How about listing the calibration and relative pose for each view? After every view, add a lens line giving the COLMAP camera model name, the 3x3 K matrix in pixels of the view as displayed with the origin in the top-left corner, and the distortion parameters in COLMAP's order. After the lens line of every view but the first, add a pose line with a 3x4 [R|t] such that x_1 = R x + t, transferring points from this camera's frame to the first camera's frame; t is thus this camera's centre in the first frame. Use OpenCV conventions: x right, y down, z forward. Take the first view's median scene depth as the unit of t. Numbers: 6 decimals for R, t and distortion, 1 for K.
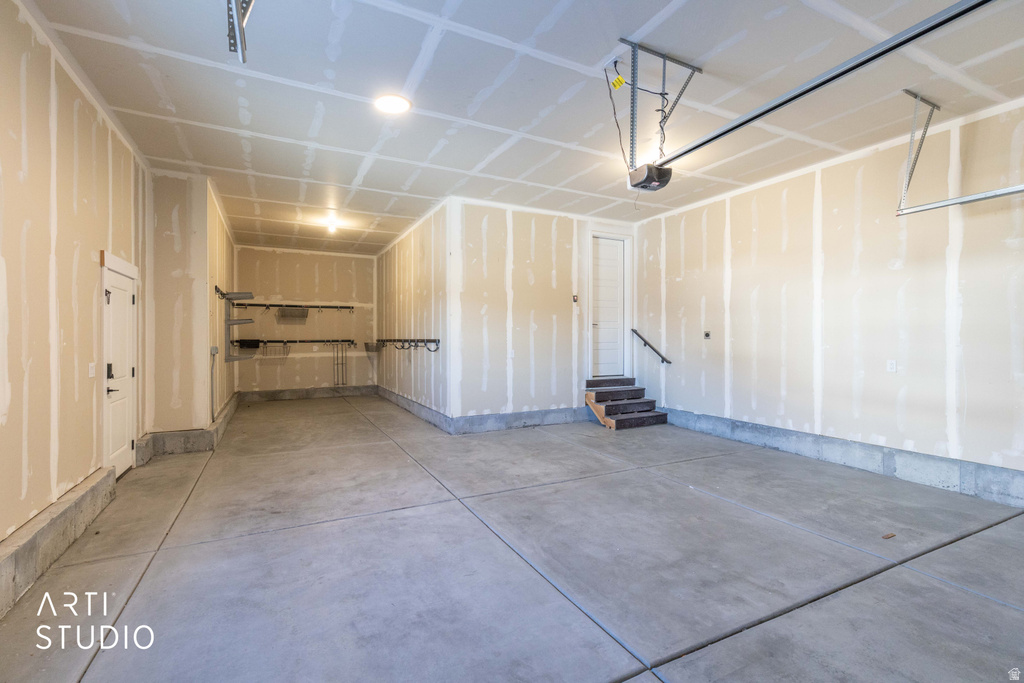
lens RADIAL K [[480.7, 0, 502.3], [0, 480.7, 343.8], [0, 0, 1]] dist [0.006656, 0.000762]
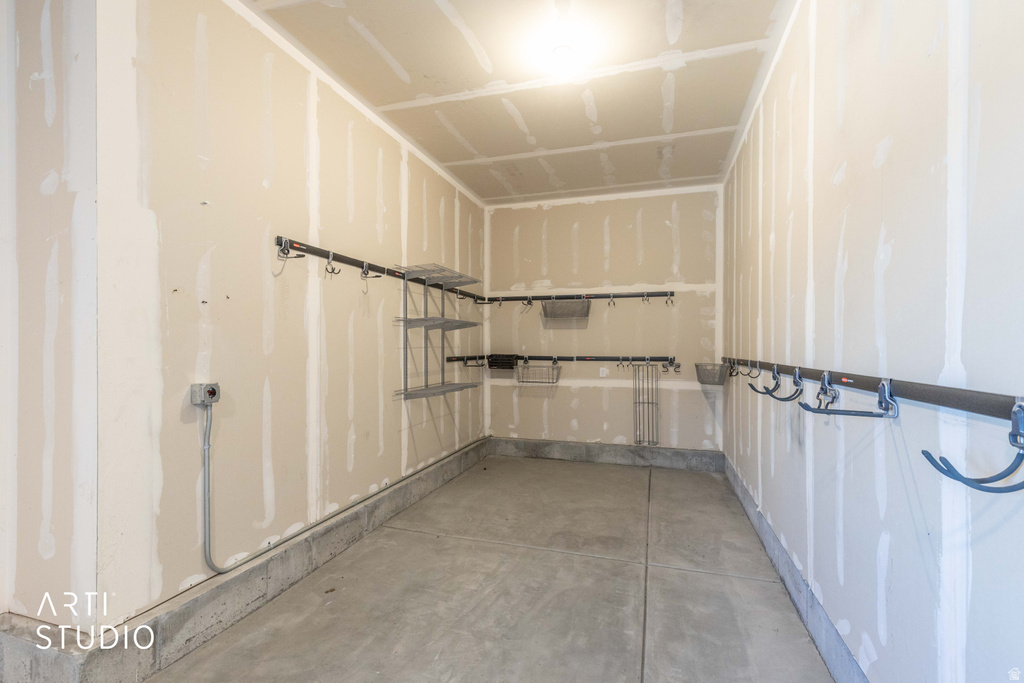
lens RADIAL K [[480.7, 0, 502.3], [0, 480.7, 343.8], [0, 0, 1]] dist [0.006656, 0.000762]
pose [[0.729514, 0.000140, -0.683965, -0.096897], [-0.011917, 0.999851, -0.012507, -0.014112], [0.683862, 0.017275, 0.729407, 0.520126]]
